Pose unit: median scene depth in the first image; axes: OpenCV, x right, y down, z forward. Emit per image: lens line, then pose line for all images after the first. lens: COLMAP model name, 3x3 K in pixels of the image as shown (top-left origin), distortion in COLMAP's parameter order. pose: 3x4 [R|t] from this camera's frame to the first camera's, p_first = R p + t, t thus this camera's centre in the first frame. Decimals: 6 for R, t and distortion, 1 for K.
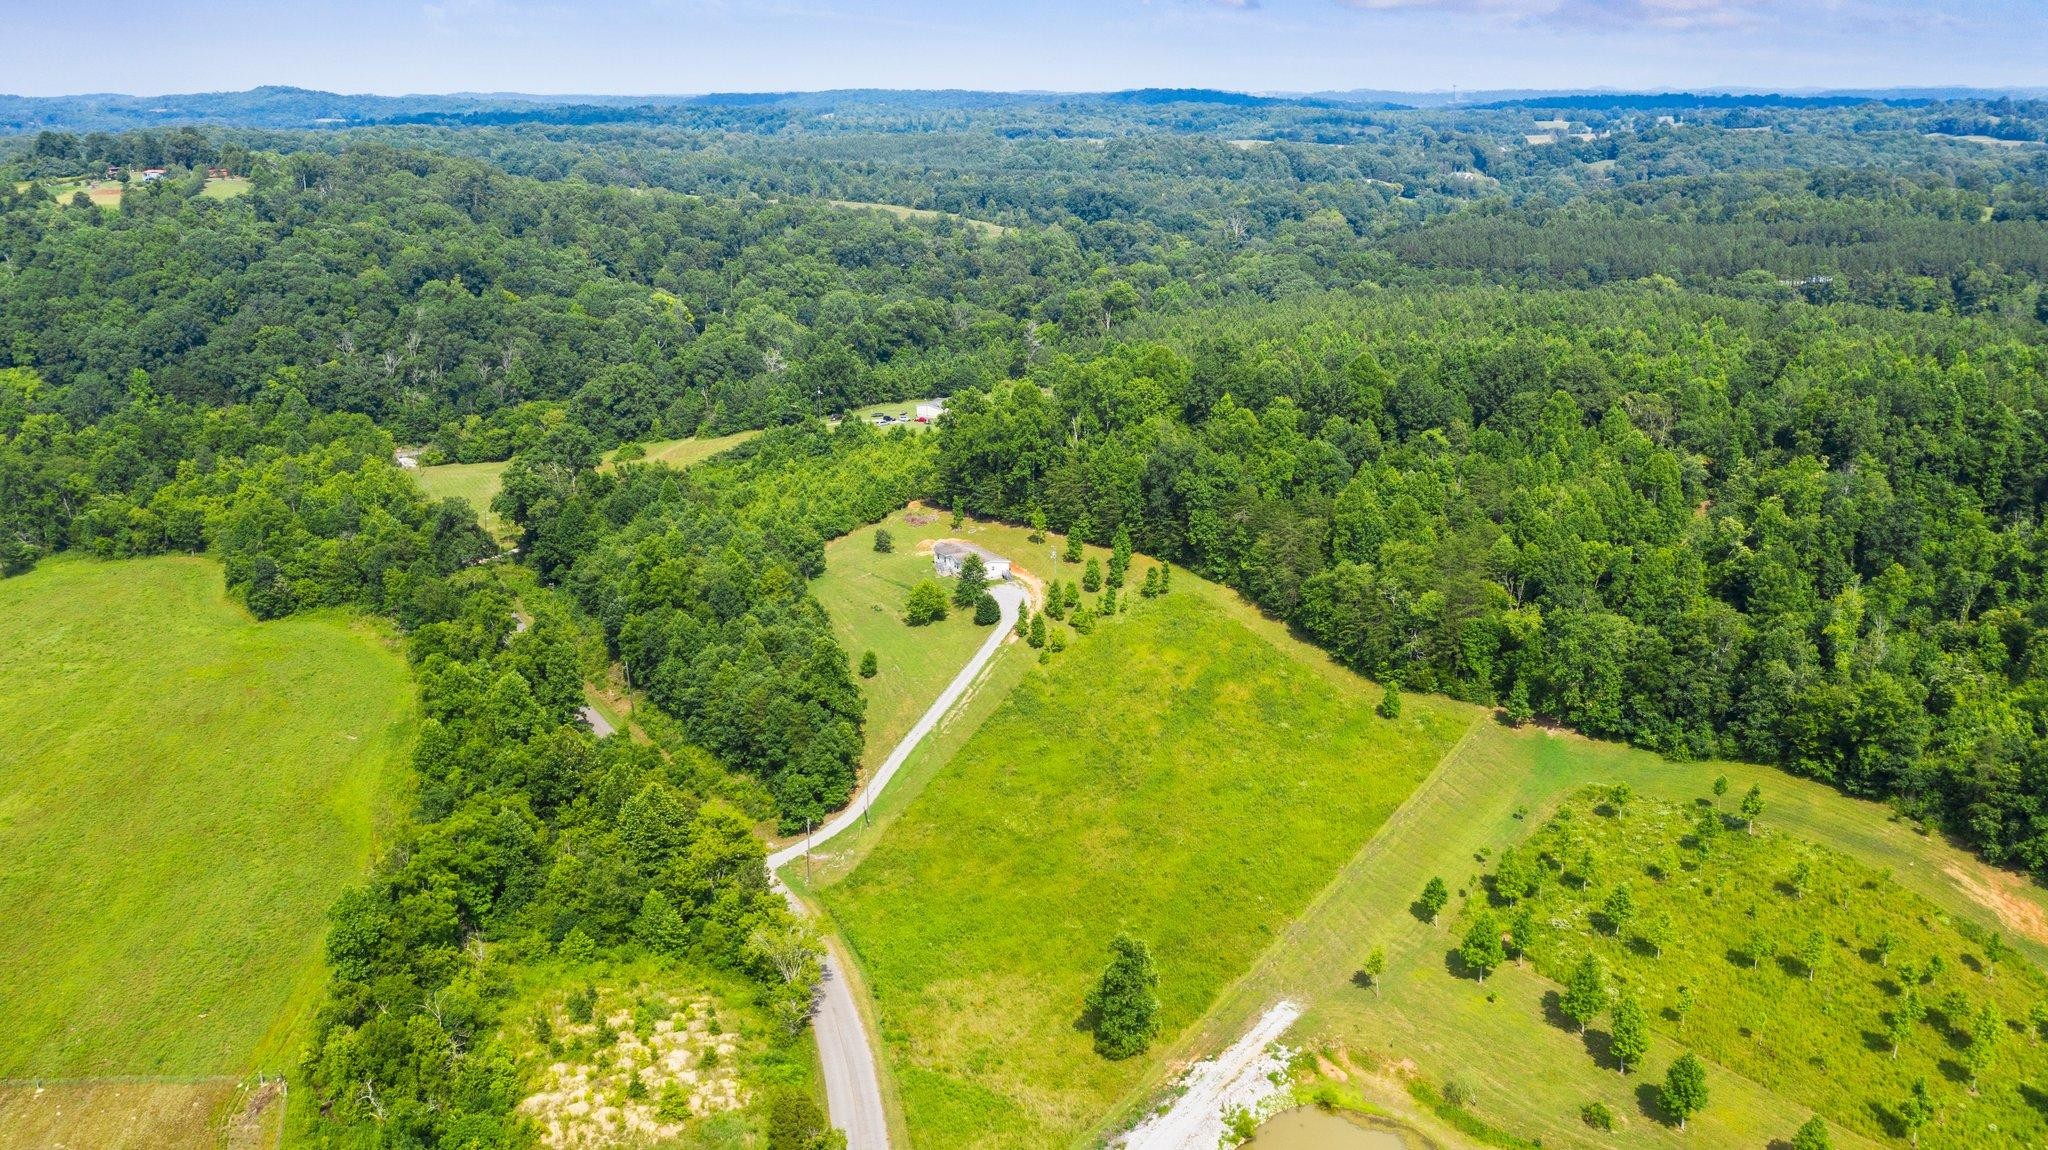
lens RADIAL K [[1665.5, 0, 1024.0], [0, 1665.5, 575.0], [0, 0, 1]] dist [-0.005136, 0.003493]
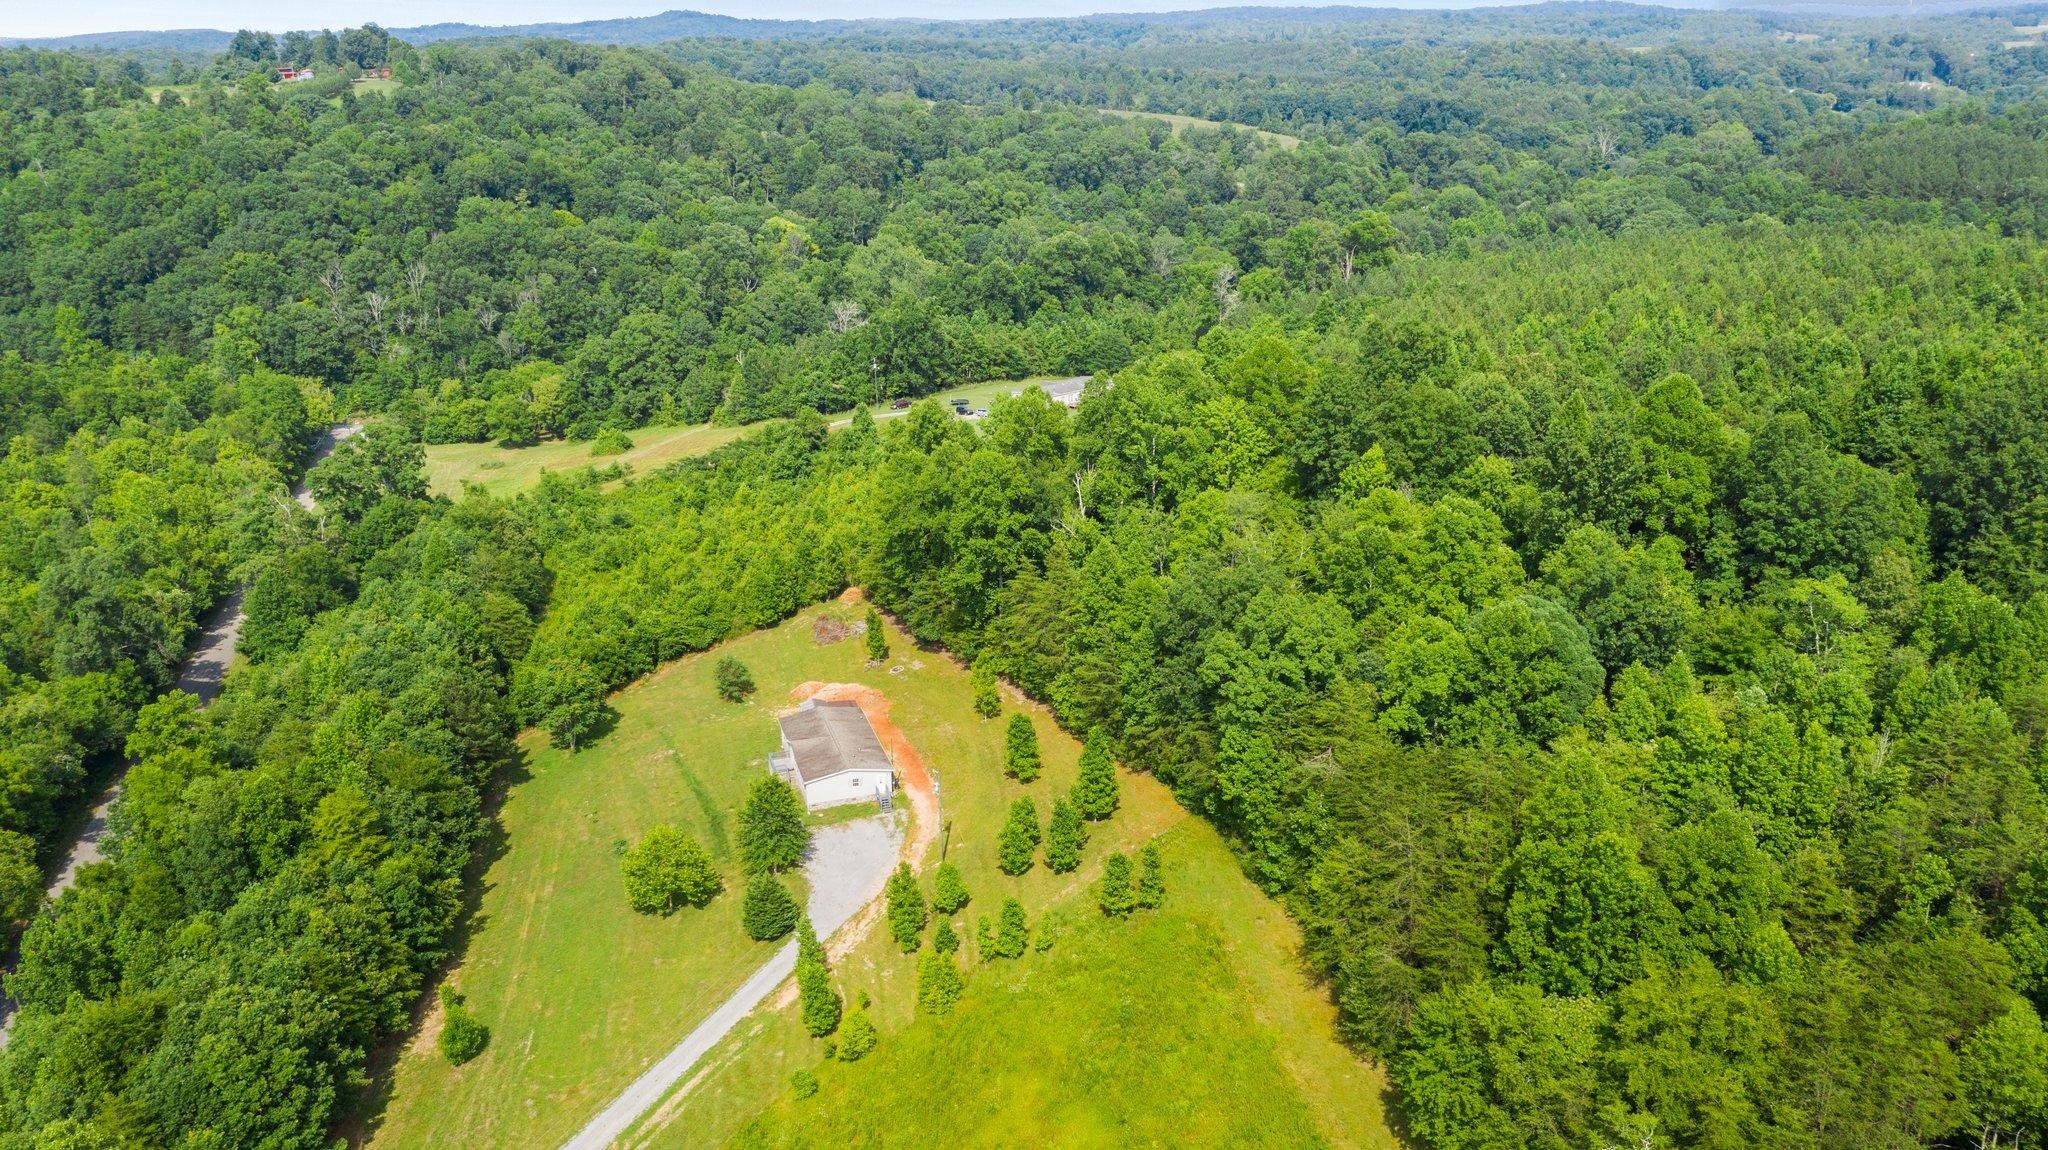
lens RADIAL K [[1621.6, 0, 1021.5], [0, 1621.6, 579.2], [0, 0, 1]] dist [-0.007671, 0.006043]
pose [[0.972500, 0.064257, -0.223864, 0.128865], [-0.052613, 0.996952, 0.057604, -0.091119], [0.226883, -0.044242, 0.972917, 0.511791]]
